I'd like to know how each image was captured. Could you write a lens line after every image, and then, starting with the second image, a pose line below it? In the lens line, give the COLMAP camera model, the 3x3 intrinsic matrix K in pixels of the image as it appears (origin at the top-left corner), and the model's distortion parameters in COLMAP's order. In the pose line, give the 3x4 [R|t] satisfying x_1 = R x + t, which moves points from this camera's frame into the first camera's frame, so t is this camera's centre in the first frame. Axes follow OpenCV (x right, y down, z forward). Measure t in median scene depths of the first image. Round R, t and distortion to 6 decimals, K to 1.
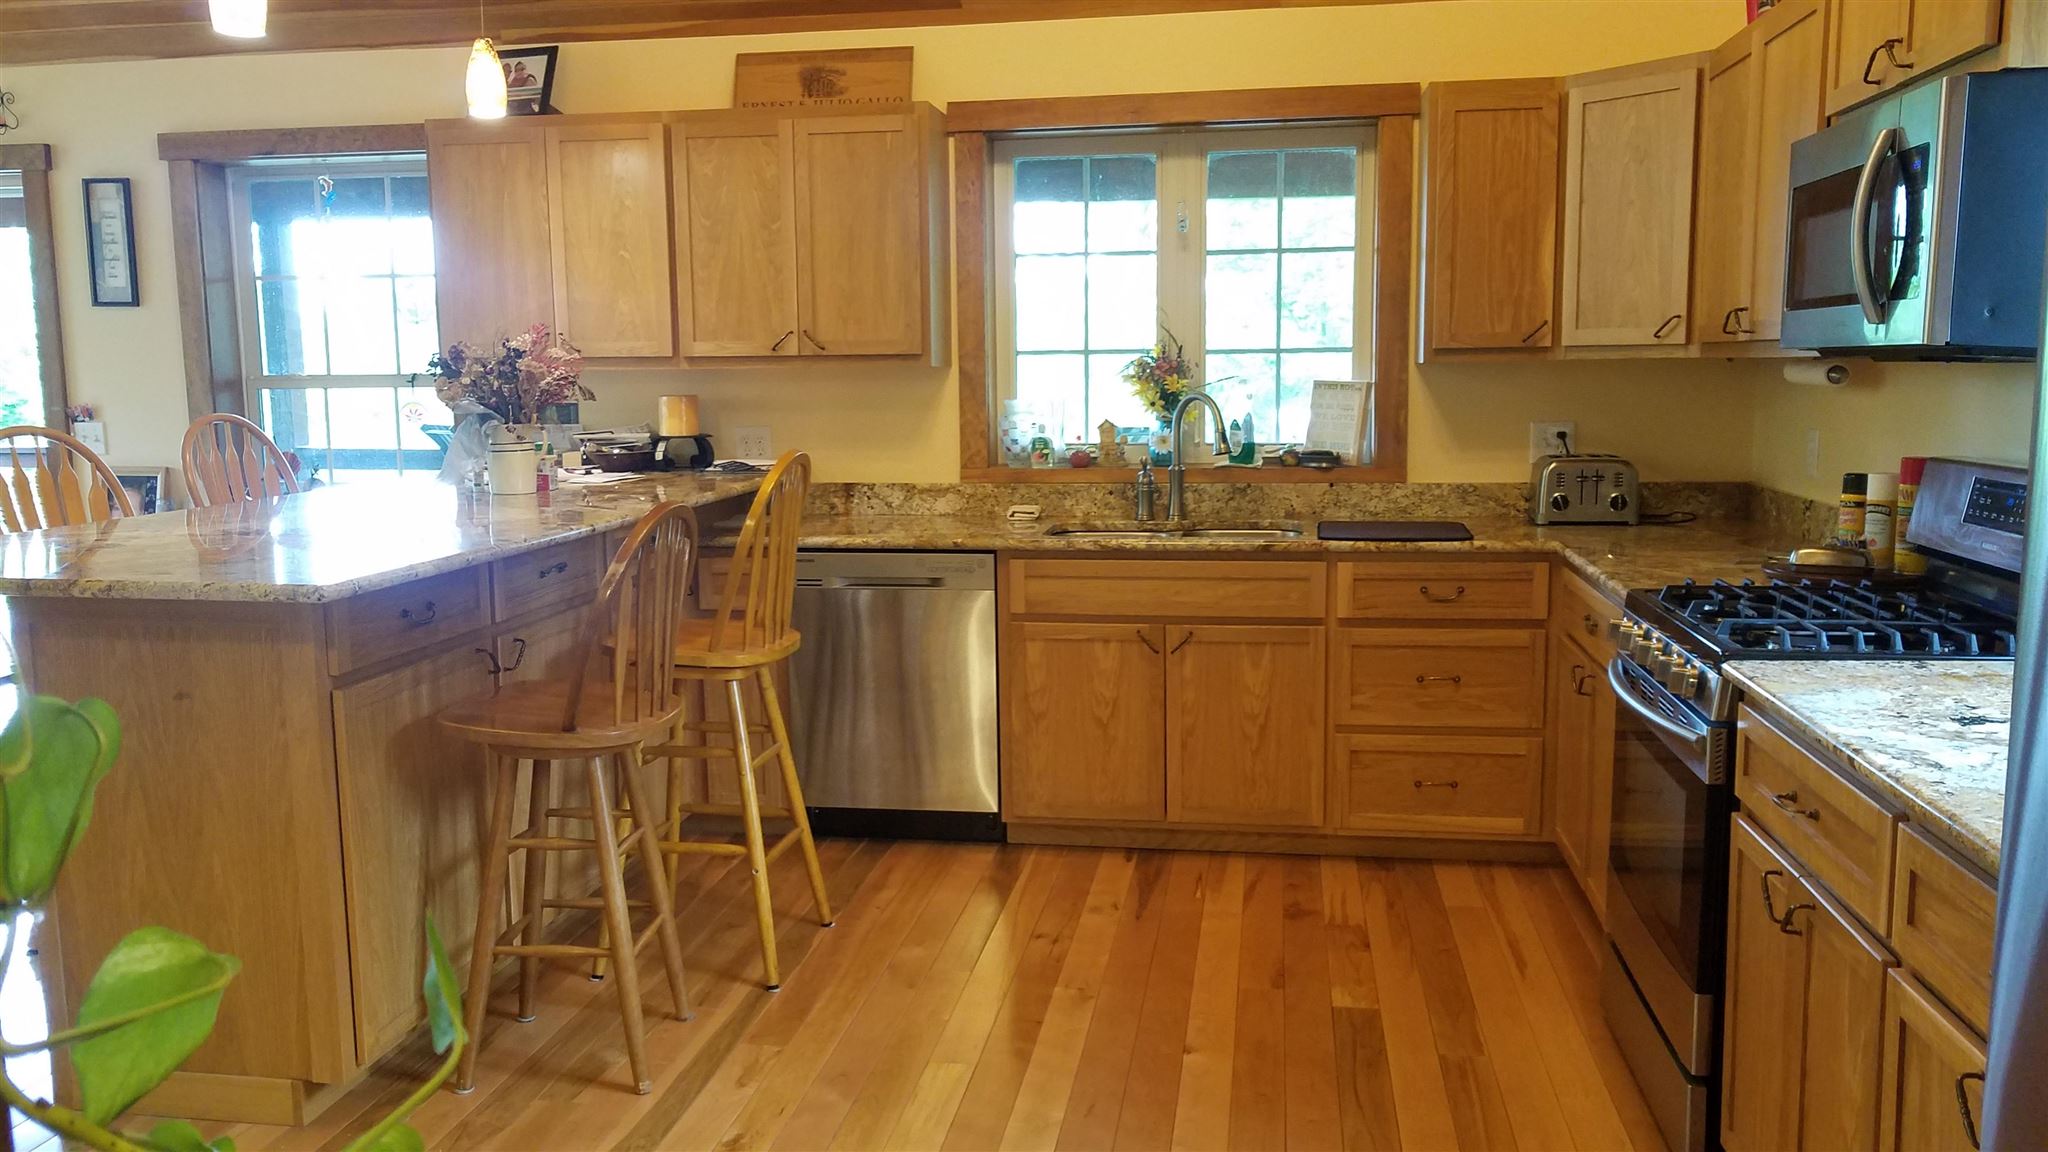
lens RADIAL K [[1591.5, 0, 1020.5], [0, 1591.5, 590.2], [0, 0, 1]] dist [0.004080, -0.037407]
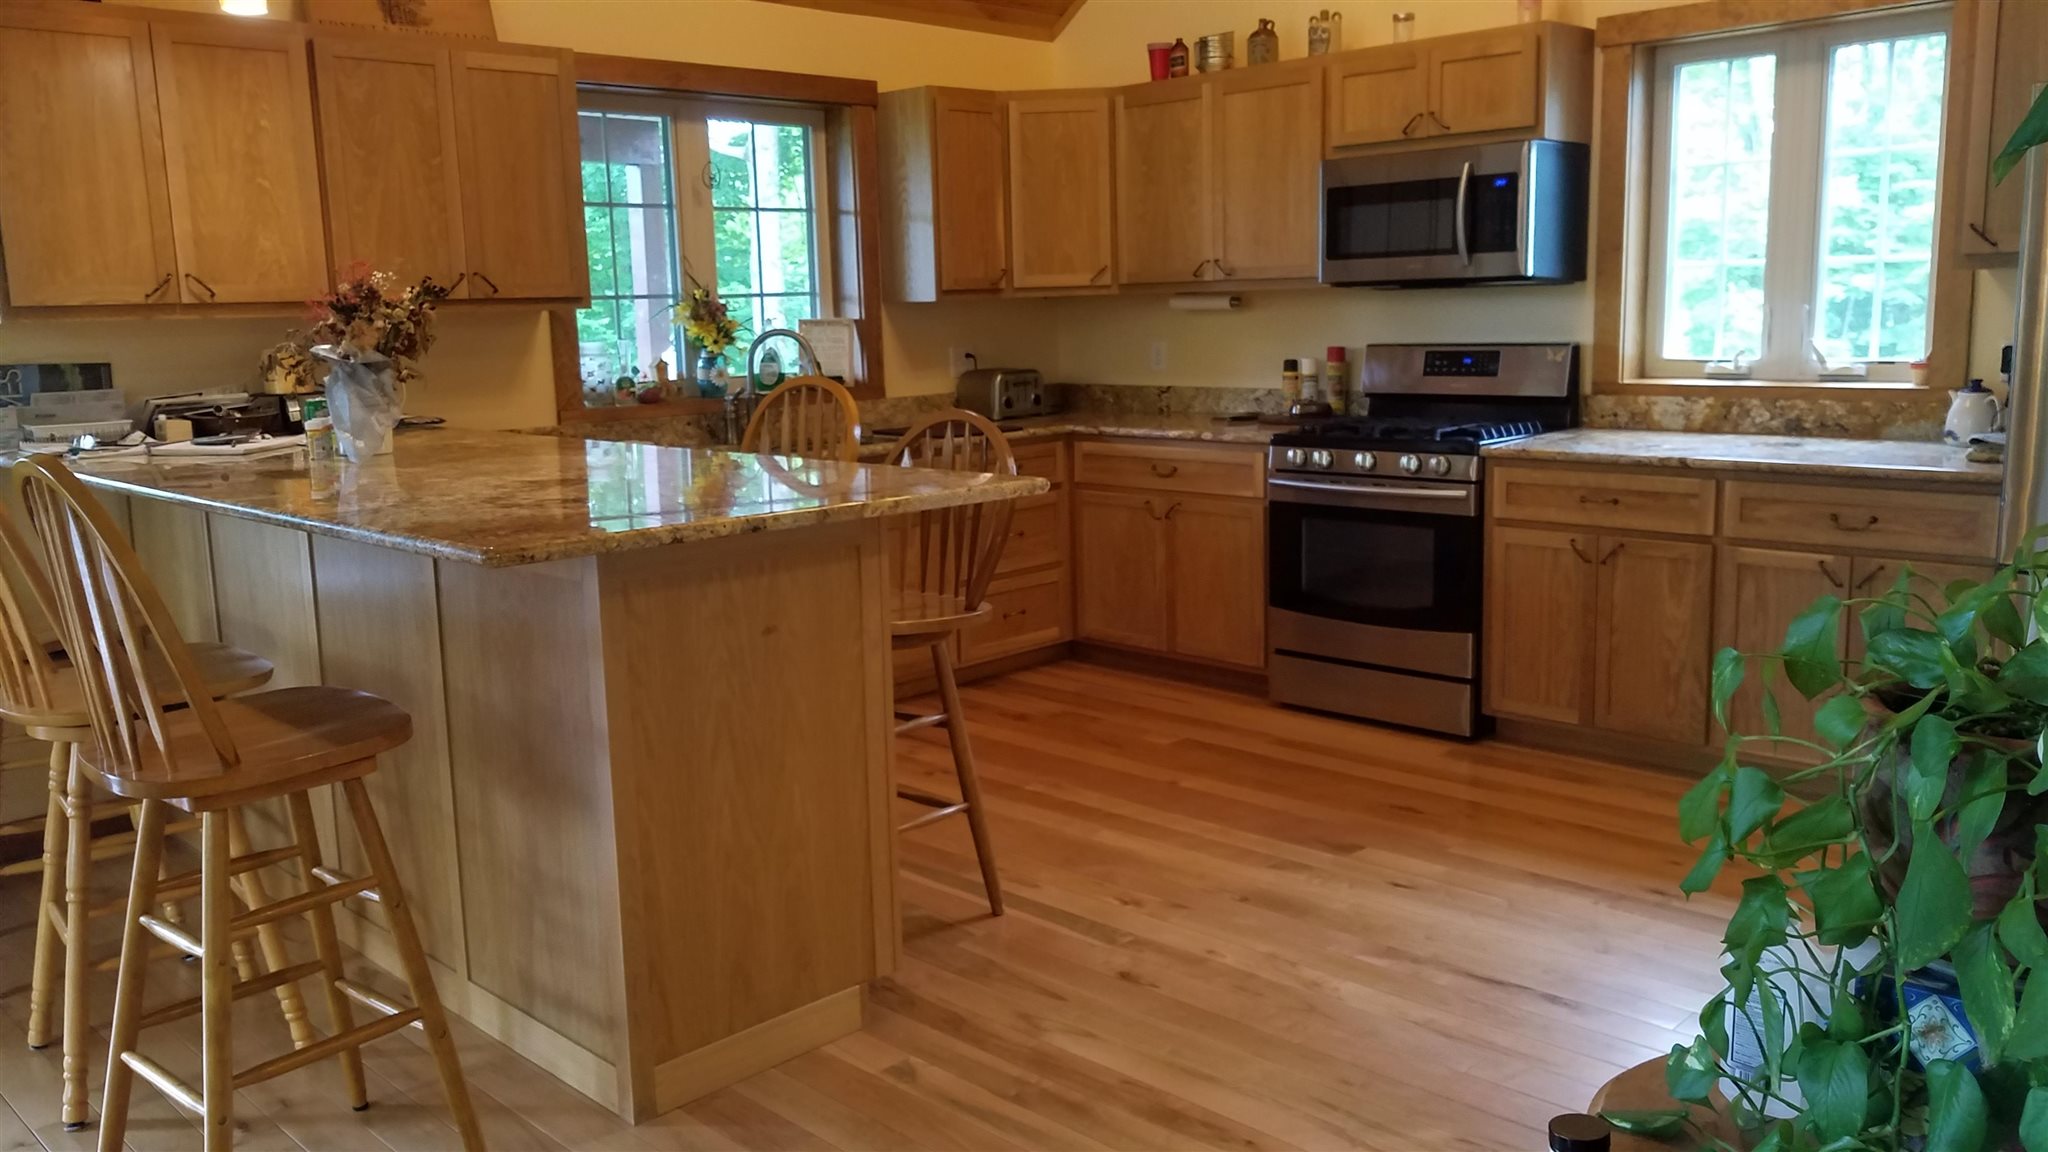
lens RADIAL K [[1591.5, 0, 1007.0], [0, 1591.5, 576.5], [0, 0, 1]] dist [0.004080, -0.037407]
pose [[0.585791, -0.143116, 0.797726, -0.745854], [0.134455, 0.987807, 0.078484, -0.014272], [-0.799231, 0.061284, 0.597891, 0.181997]]
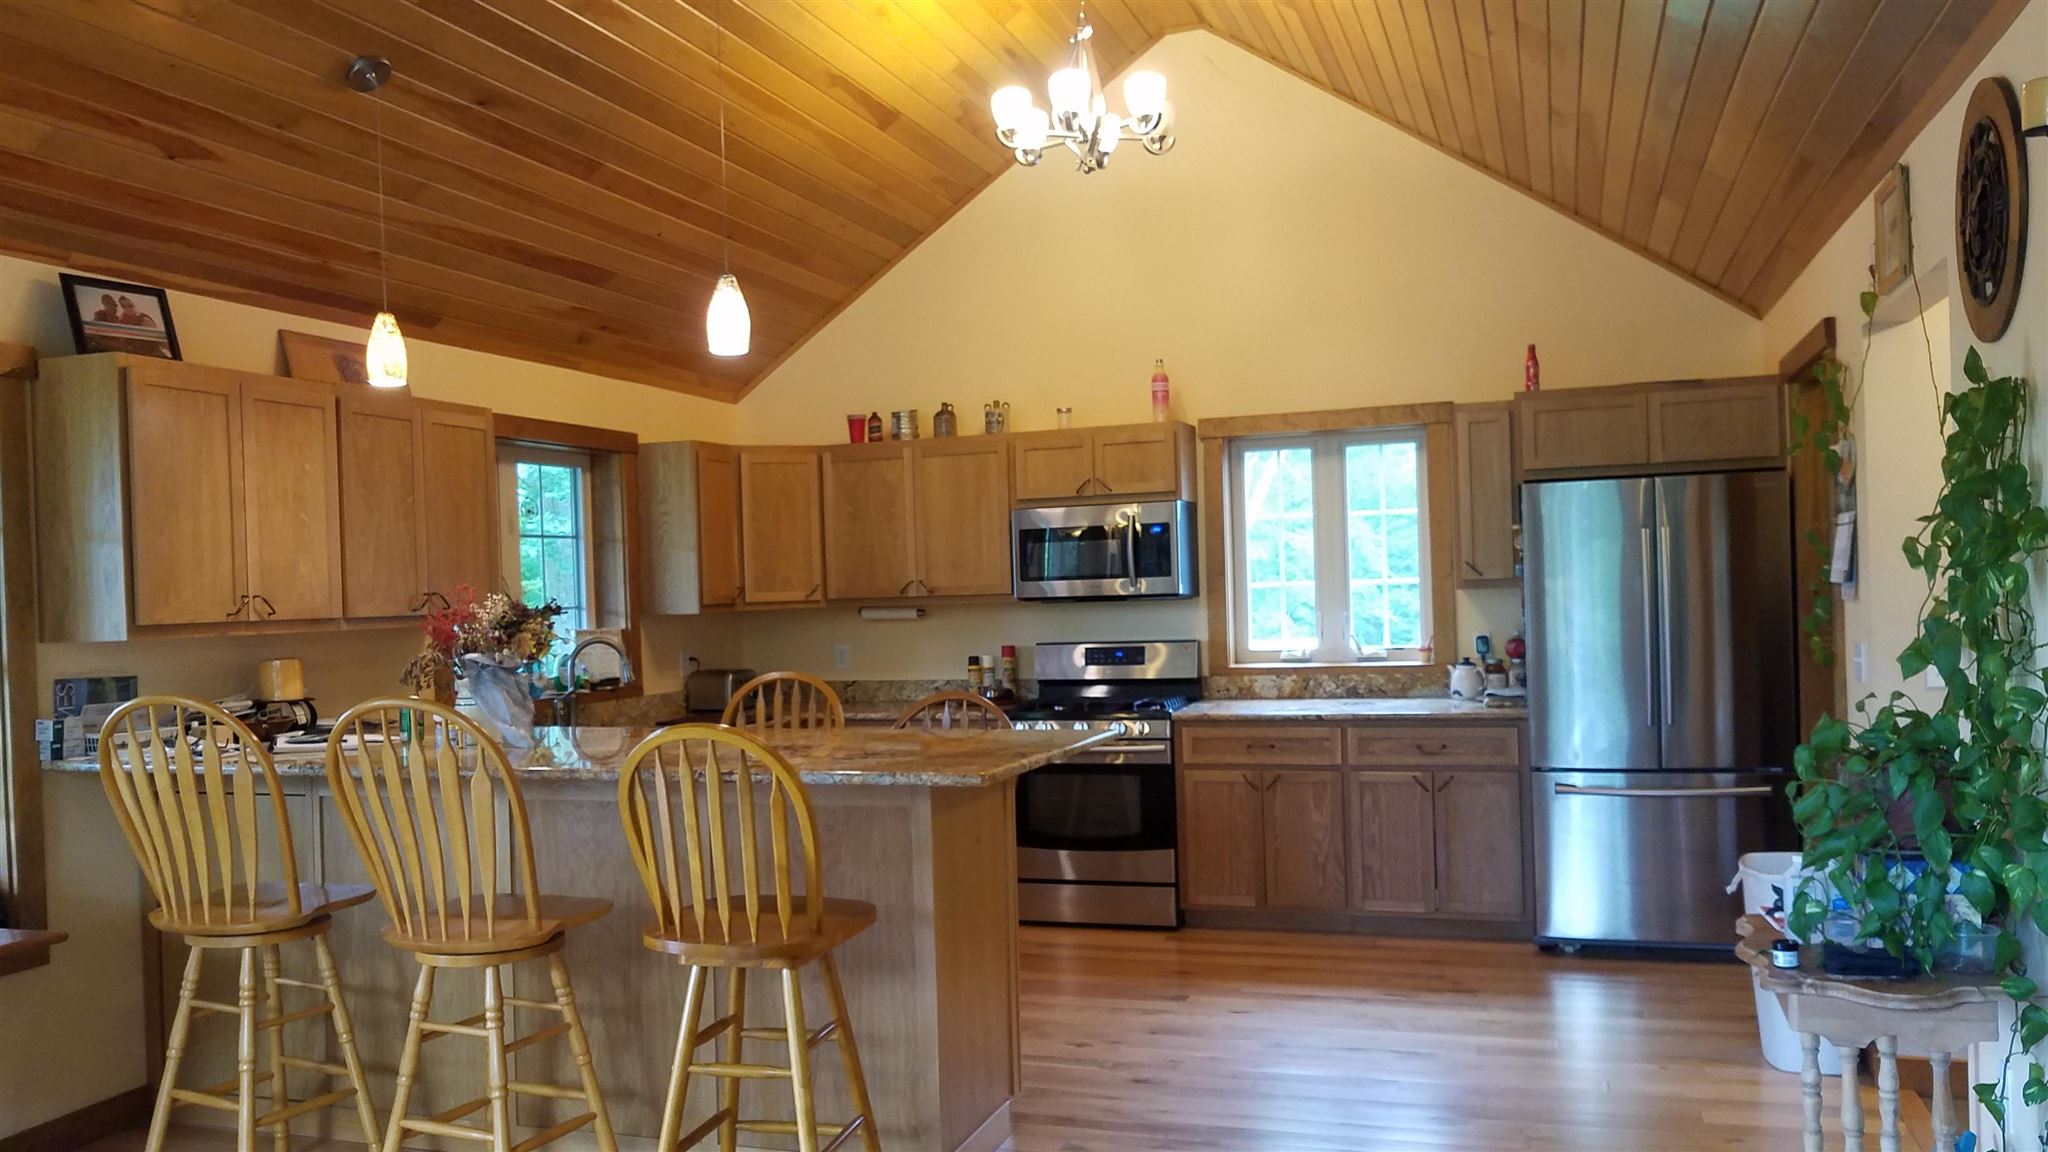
lens RADIAL K [[1591.5, 0, 965.8], [0, 1591.5, 611.9], [0, 0, 1]] dist [0.004080, -0.037407]
pose [[0.186128, -0.009352, 0.982481, -1.173294], [0.166563, 0.985781, -0.022171, -0.063620], [-0.968304, 0.167772, 0.185039, 0.437156]]
